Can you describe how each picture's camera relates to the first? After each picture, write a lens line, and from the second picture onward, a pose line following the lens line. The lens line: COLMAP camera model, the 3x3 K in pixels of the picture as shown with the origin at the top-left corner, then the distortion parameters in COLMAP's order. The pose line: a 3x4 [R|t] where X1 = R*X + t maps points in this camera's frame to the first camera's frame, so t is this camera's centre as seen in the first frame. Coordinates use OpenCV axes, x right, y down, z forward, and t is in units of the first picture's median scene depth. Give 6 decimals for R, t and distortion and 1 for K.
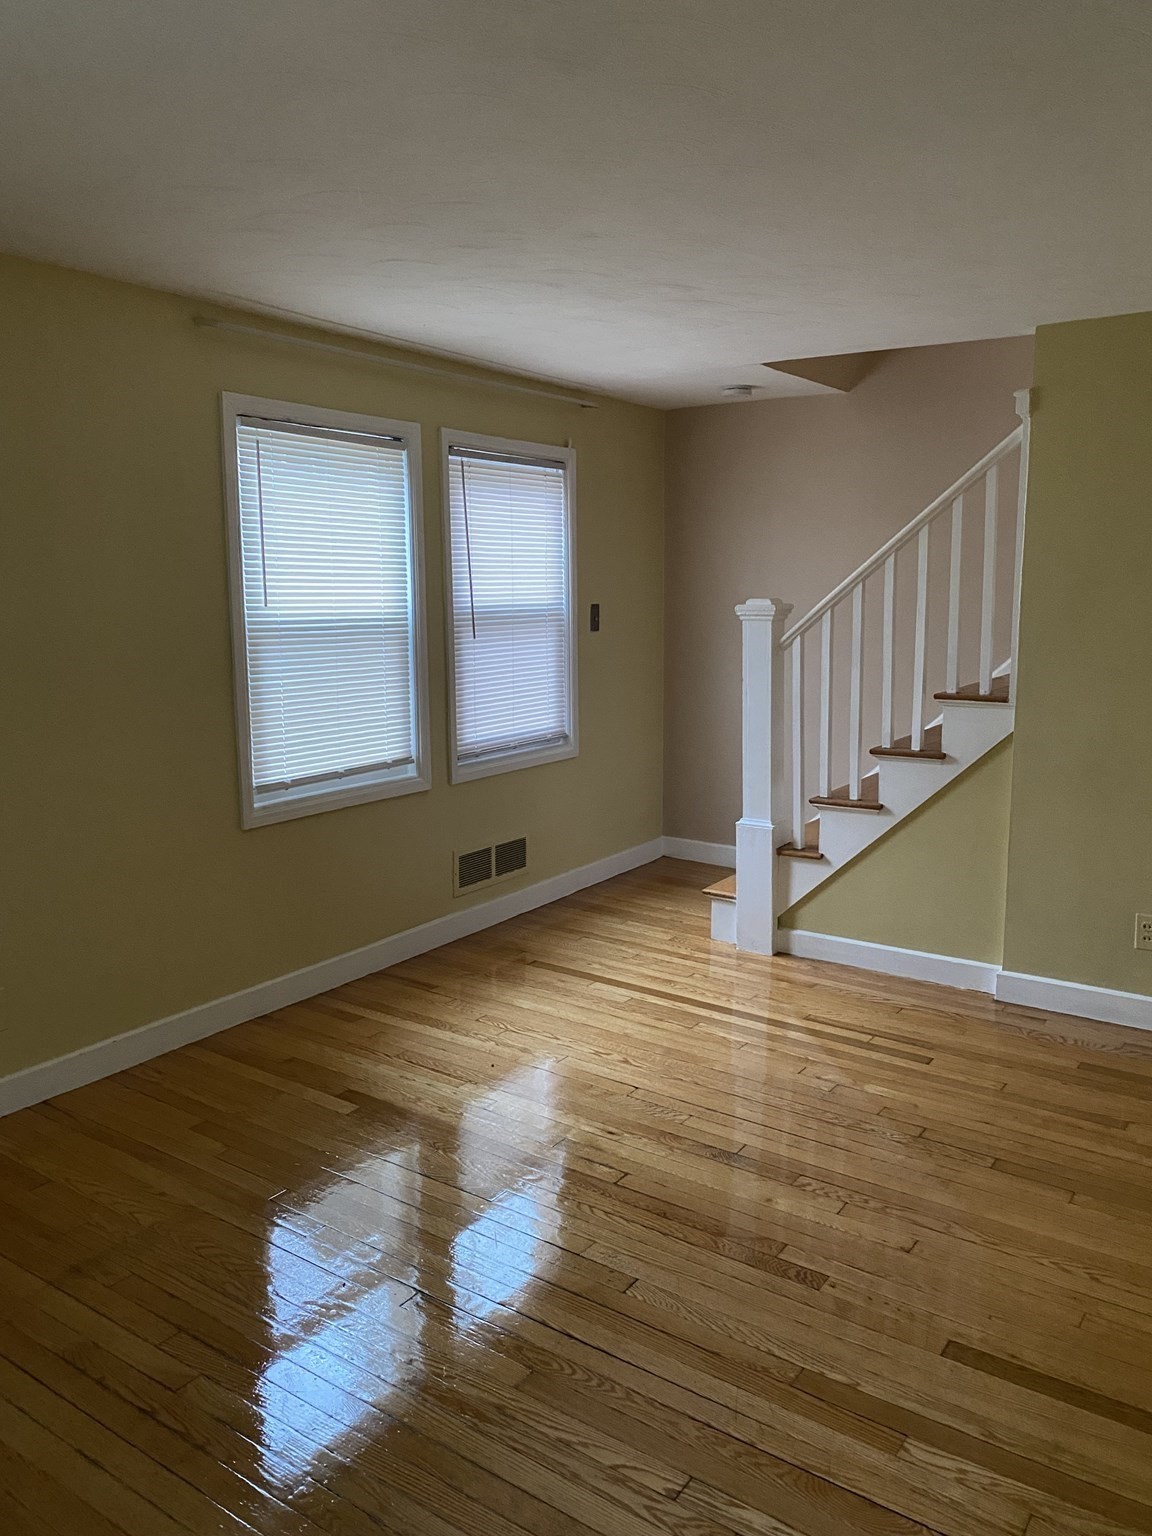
lens RADIAL K [[1154.1, 0, 594.8], [0, 1154.1, 739.6], [0, 0, 1]] dist [-0.000223, -0.011475]
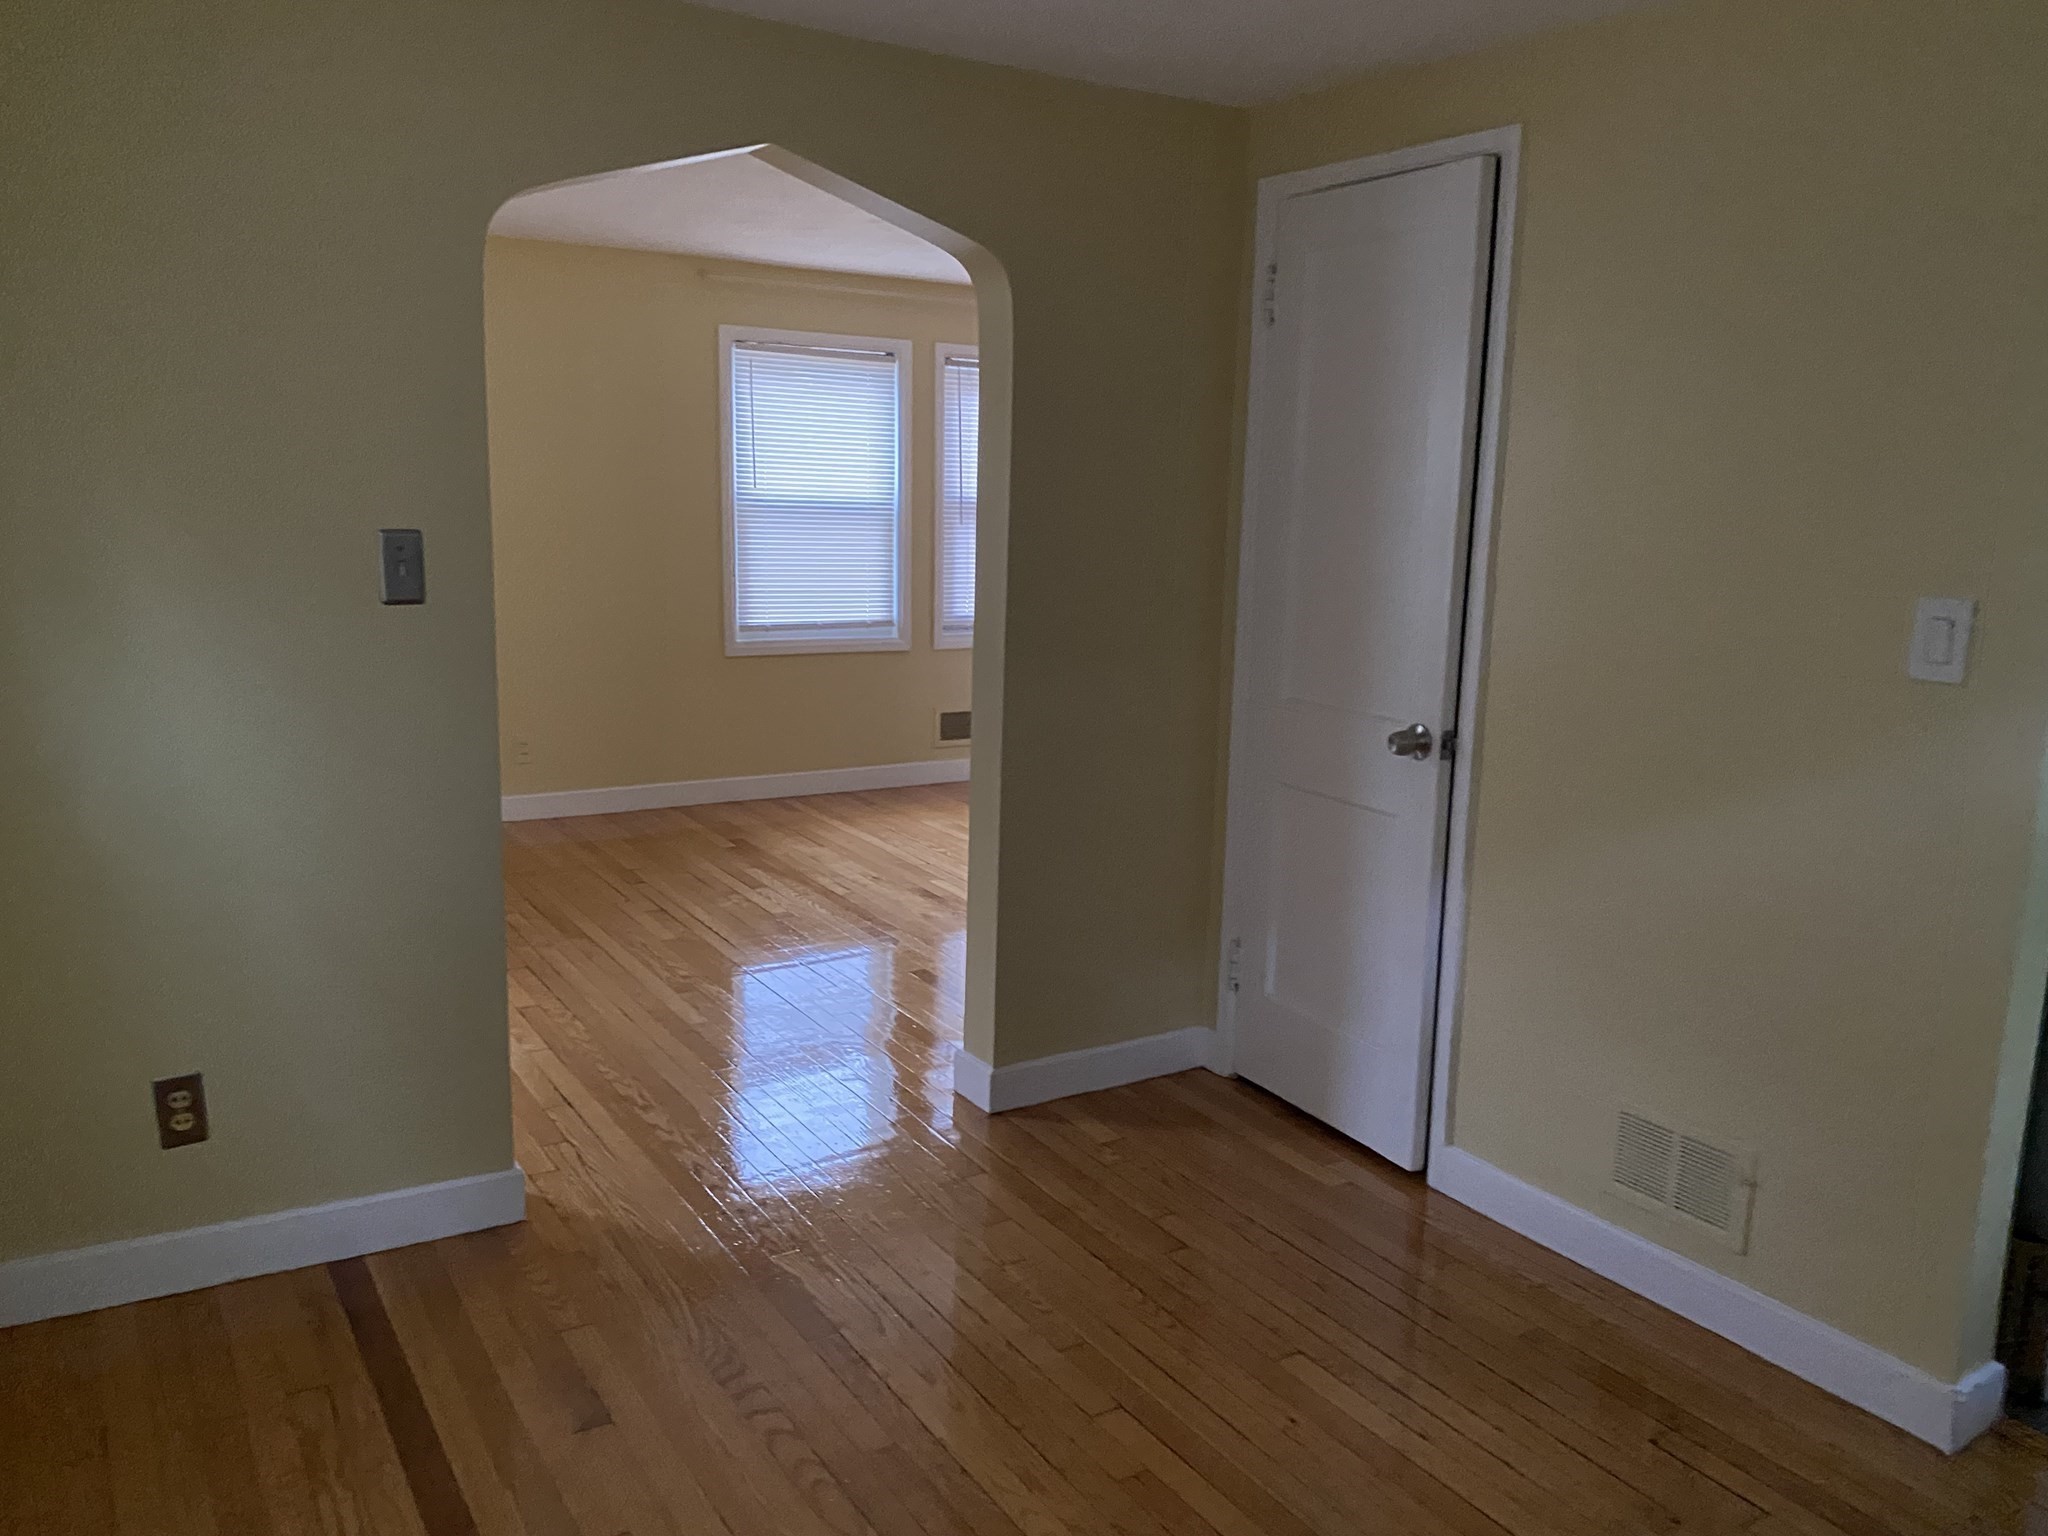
lens RADIAL K [[1538.7, 0, 1024.2], [0, 1538.7, 771.5], [0, 0, 1]] dist [-0.000223, -0.011475]
pose [[0.905570, 0.092621, -0.413962, 0.718250], [-0.079650, 0.995641, 0.048528, 0.092609], [0.416653, -0.010974, 0.909000, -0.443145]]
